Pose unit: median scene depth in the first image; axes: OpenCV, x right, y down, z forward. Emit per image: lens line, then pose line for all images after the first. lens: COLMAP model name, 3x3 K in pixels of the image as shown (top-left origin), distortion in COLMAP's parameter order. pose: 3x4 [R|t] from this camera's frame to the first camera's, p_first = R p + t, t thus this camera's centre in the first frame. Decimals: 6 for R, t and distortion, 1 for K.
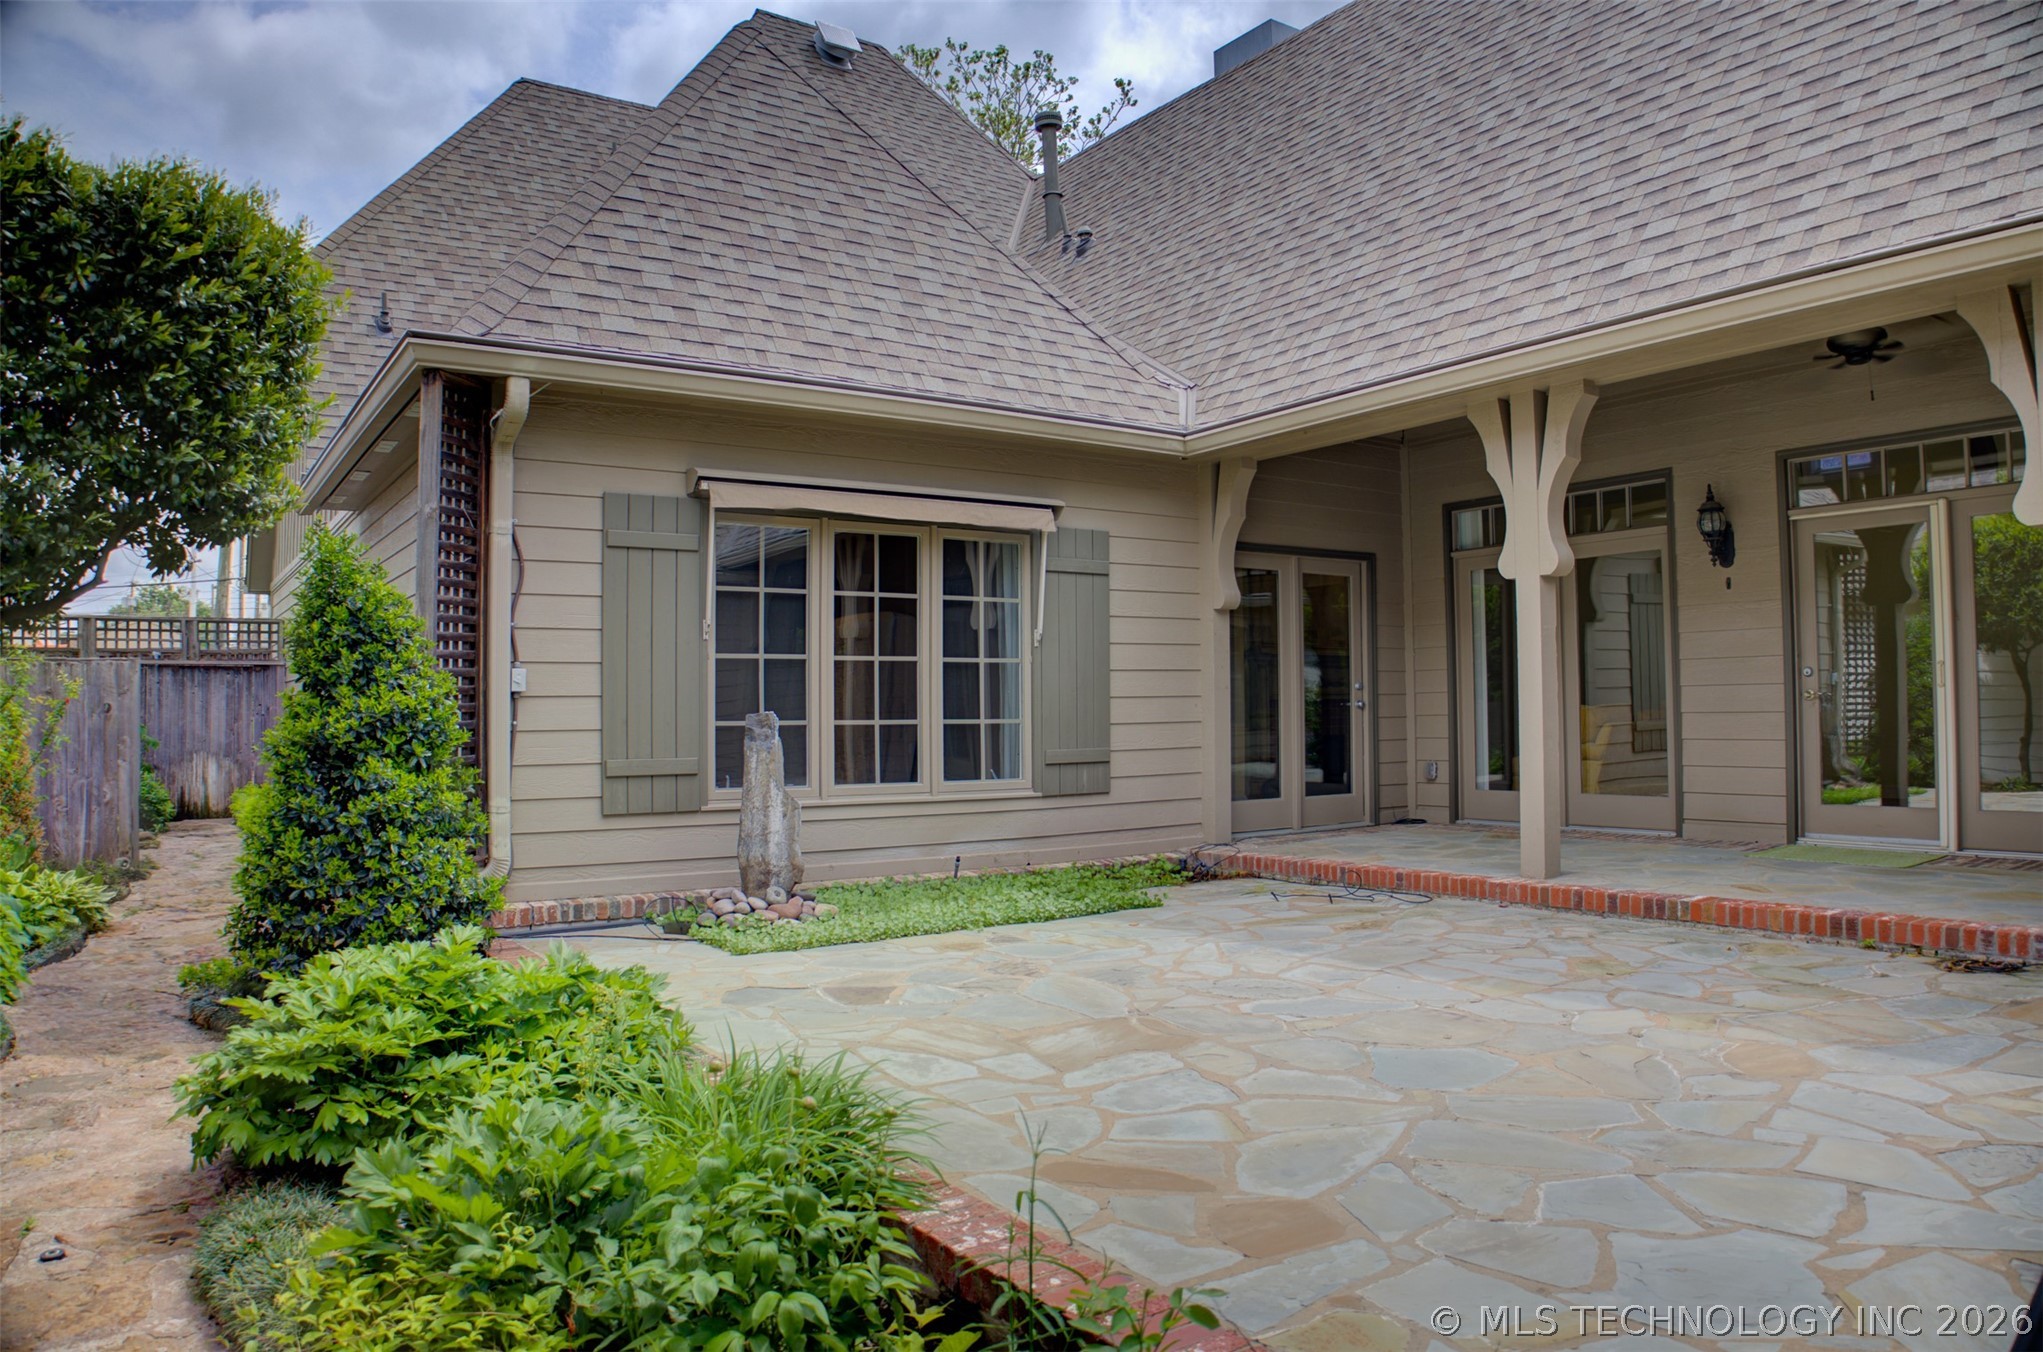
lens RADIAL K [[1362.6, 0, 1021.5], [0, 1362.6, 676.0], [0, 0, 1]] dist [-0.122755, 0.031708]
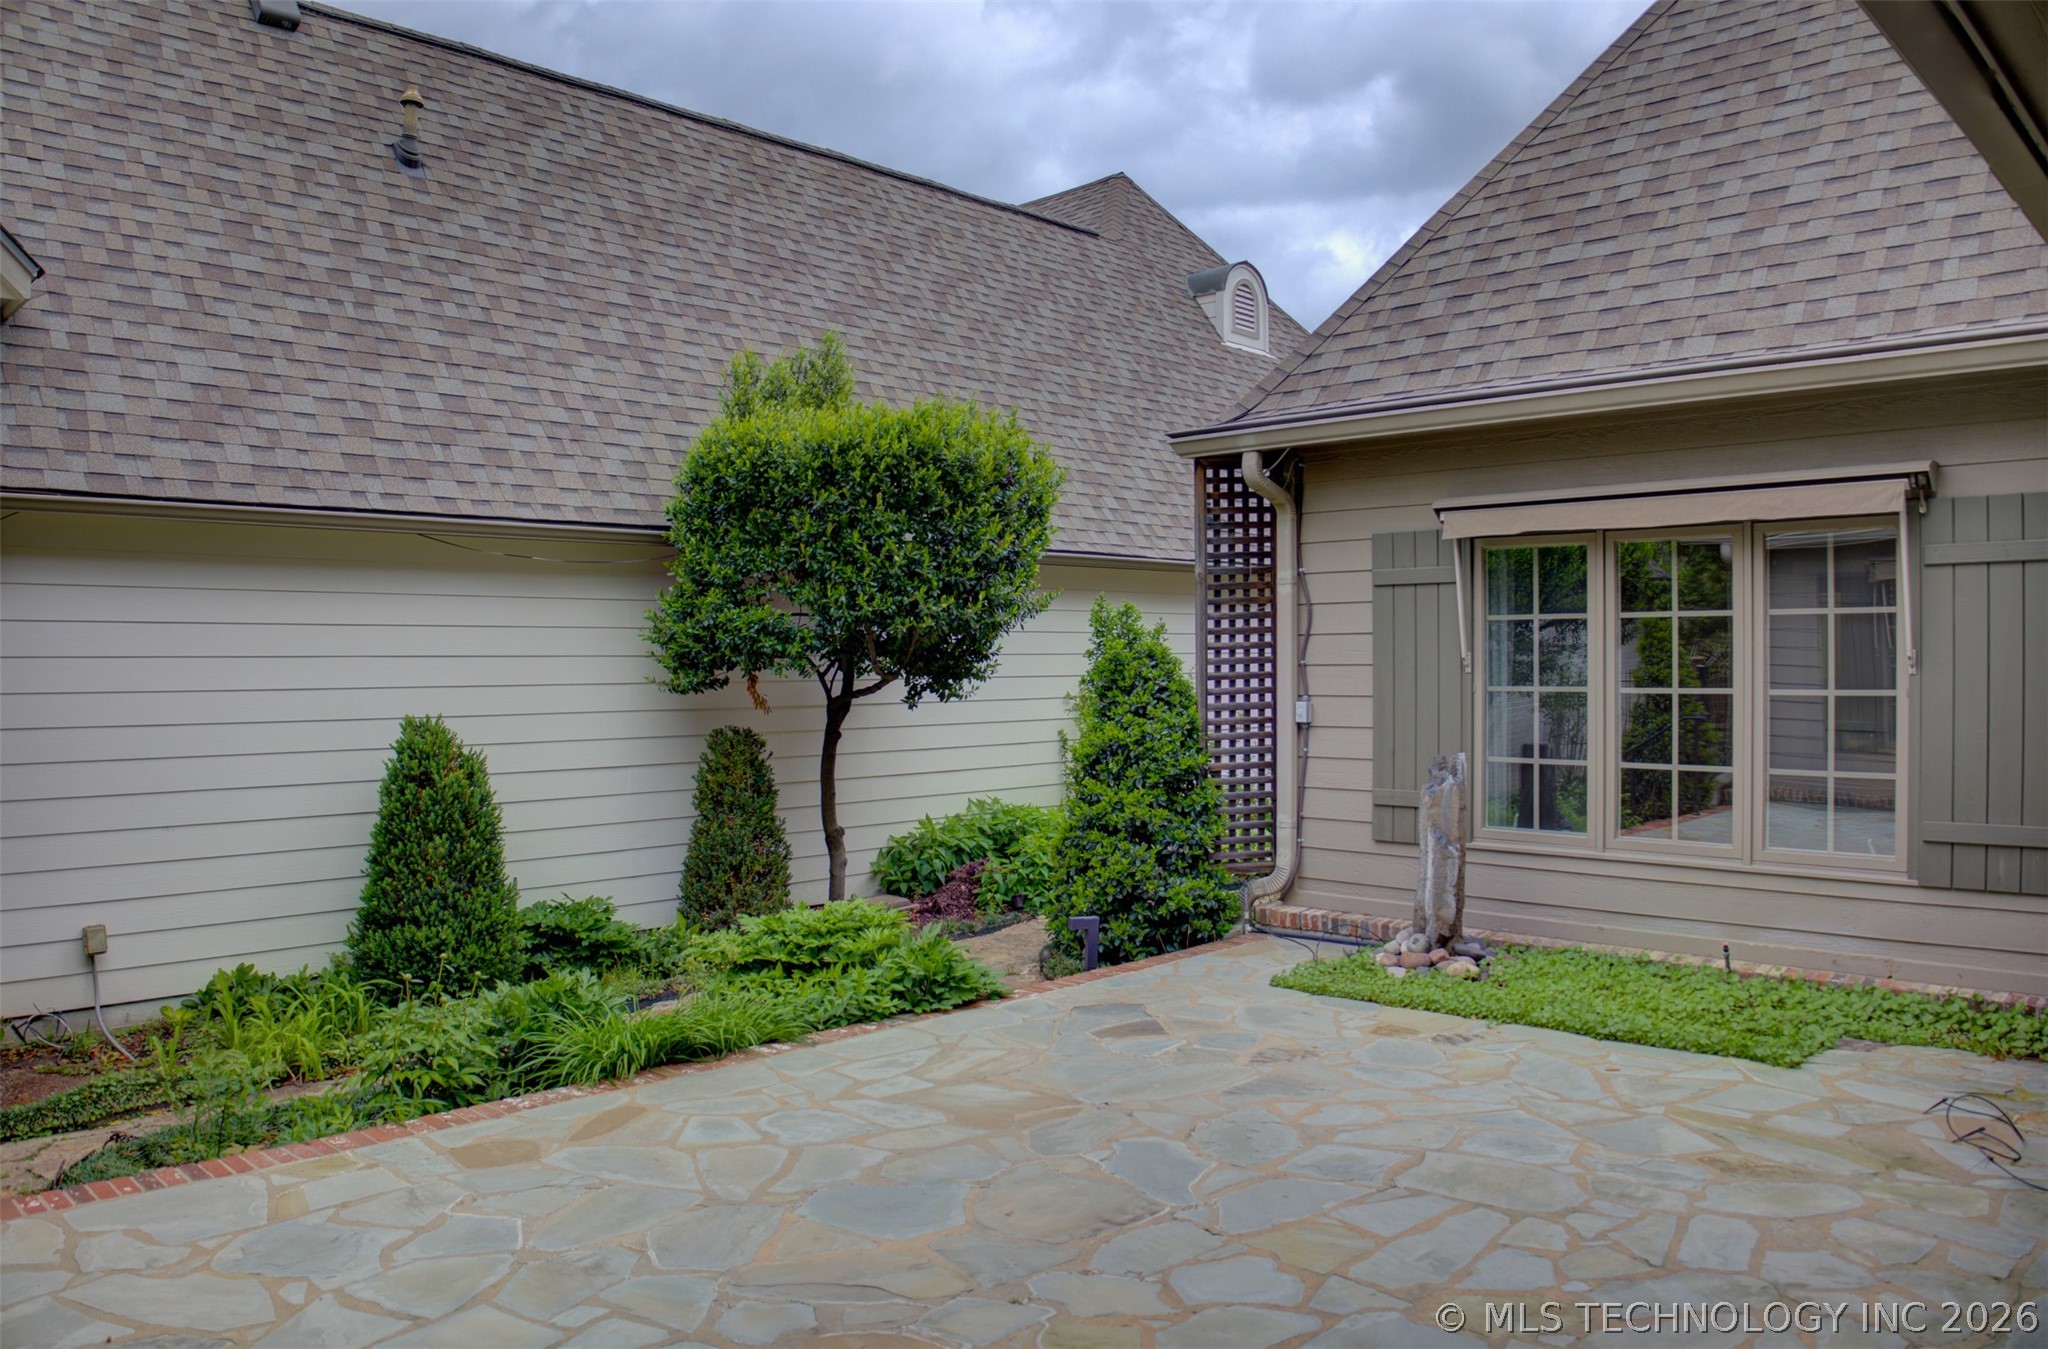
lens RADIAL K [[1479.1, 0, 1033.1], [0, 1479.1, 655.1], [0, 0, 1]] dist [-0.151696, 0.083388]
pose [[0.208204, 0.008723, -0.978046, 0.702329], [0.029658, 0.999444, 0.015227, -0.062547], [0.977636, -0.032177, 0.207830, 0.464219]]
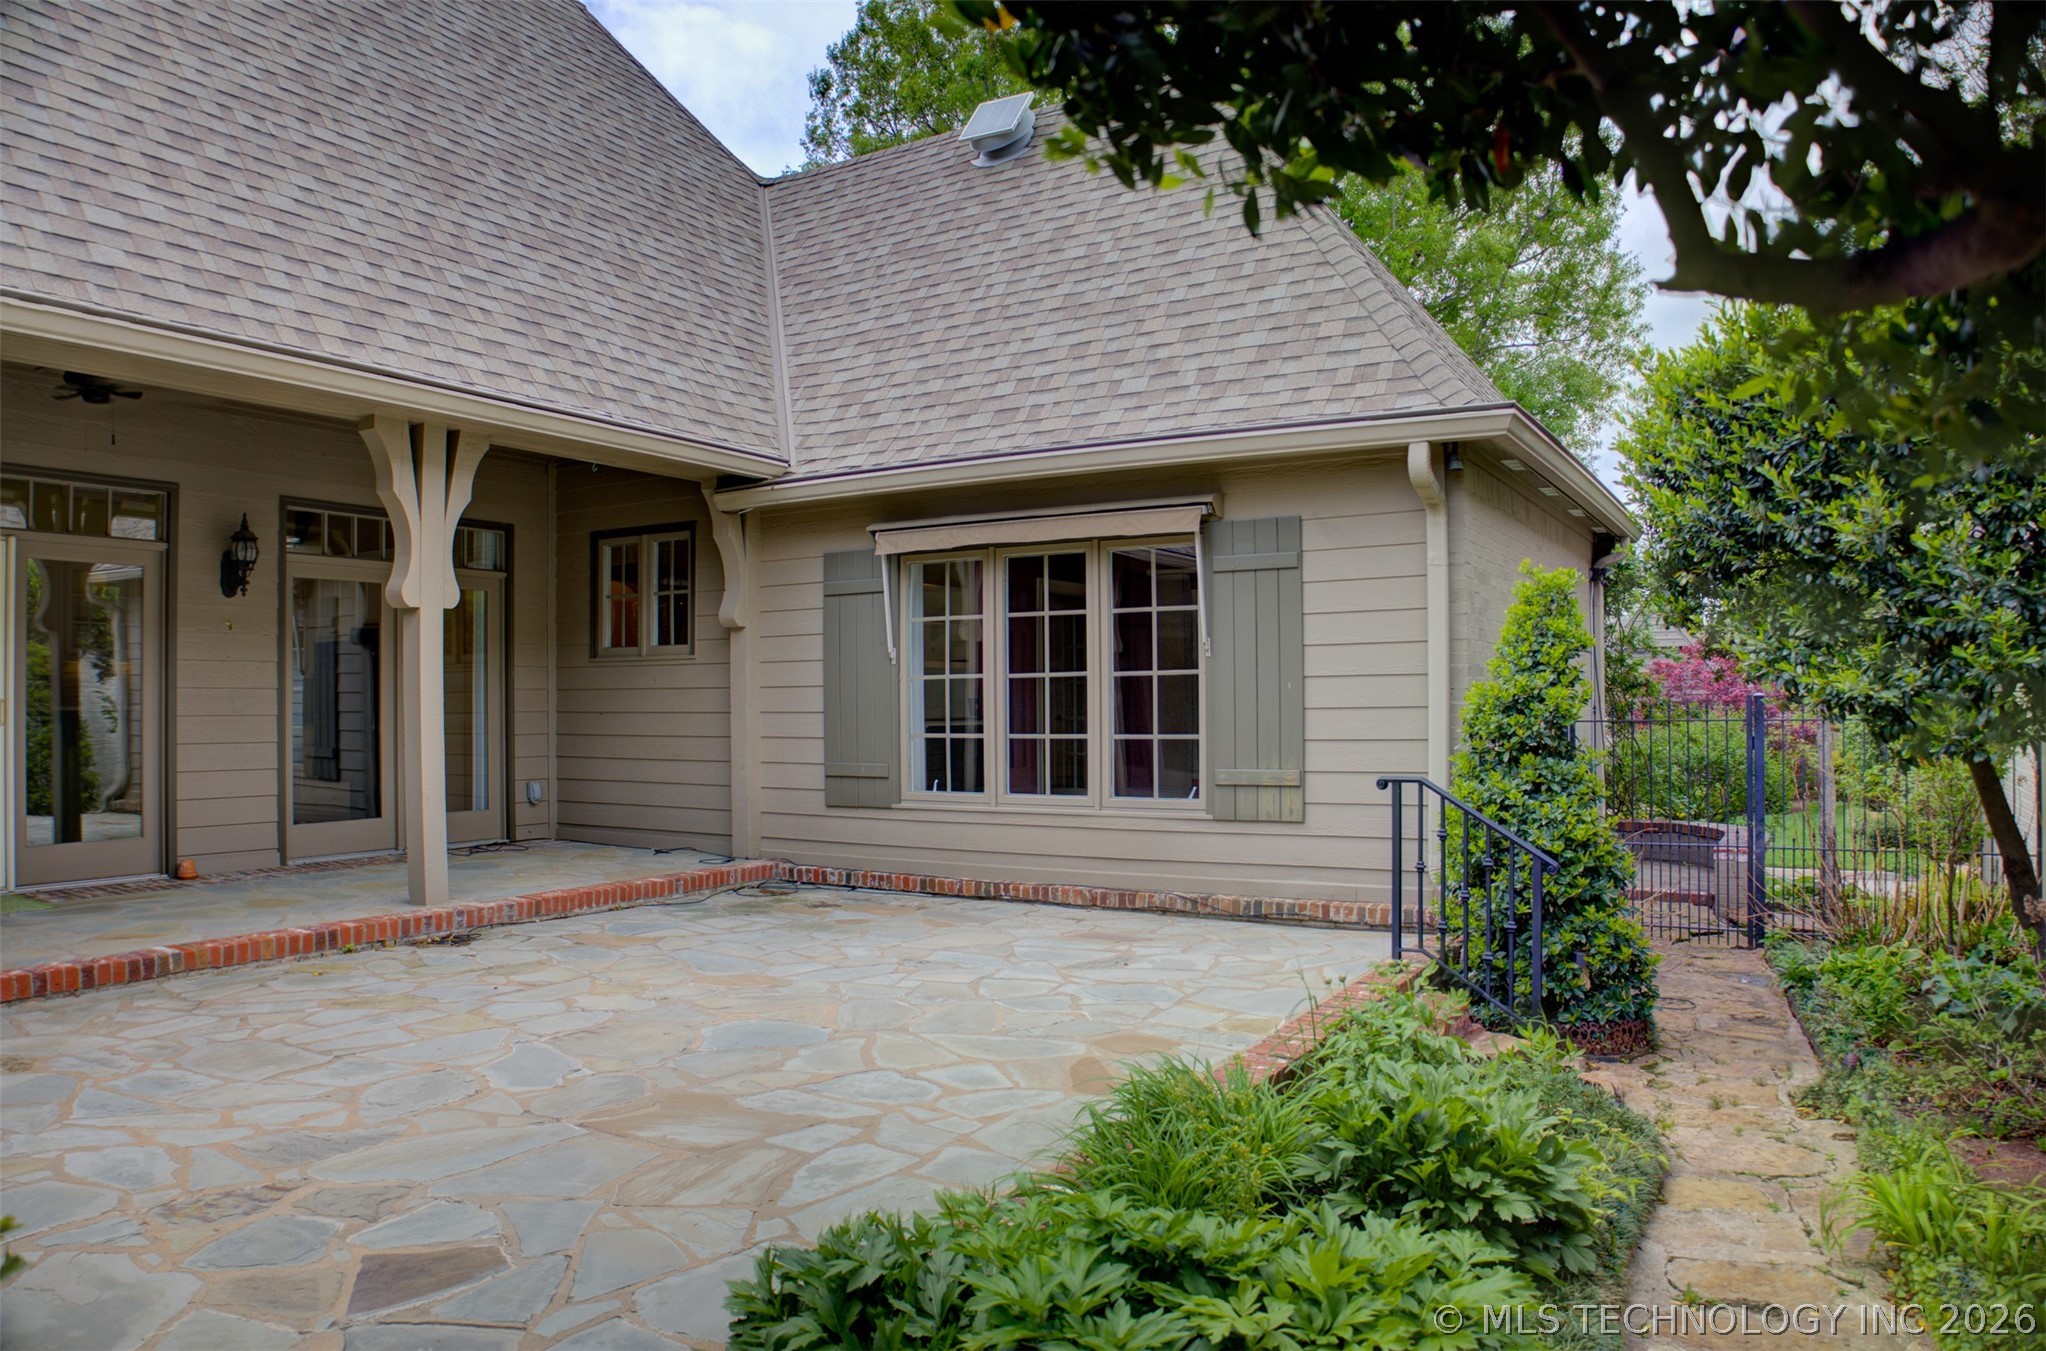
lens RADIAL K [[1396.8, 0, 1051.0], [0, 1396.8, 671.5], [0, 0, 1]] dist [-0.159312, 0.090774]
pose [[-0.442733, 0.034979, 0.895971, -0.505962], [-0.011909, 0.998921, -0.044883, 0.003236], [-0.896575, -0.030541, -0.441839, 0.691802]]
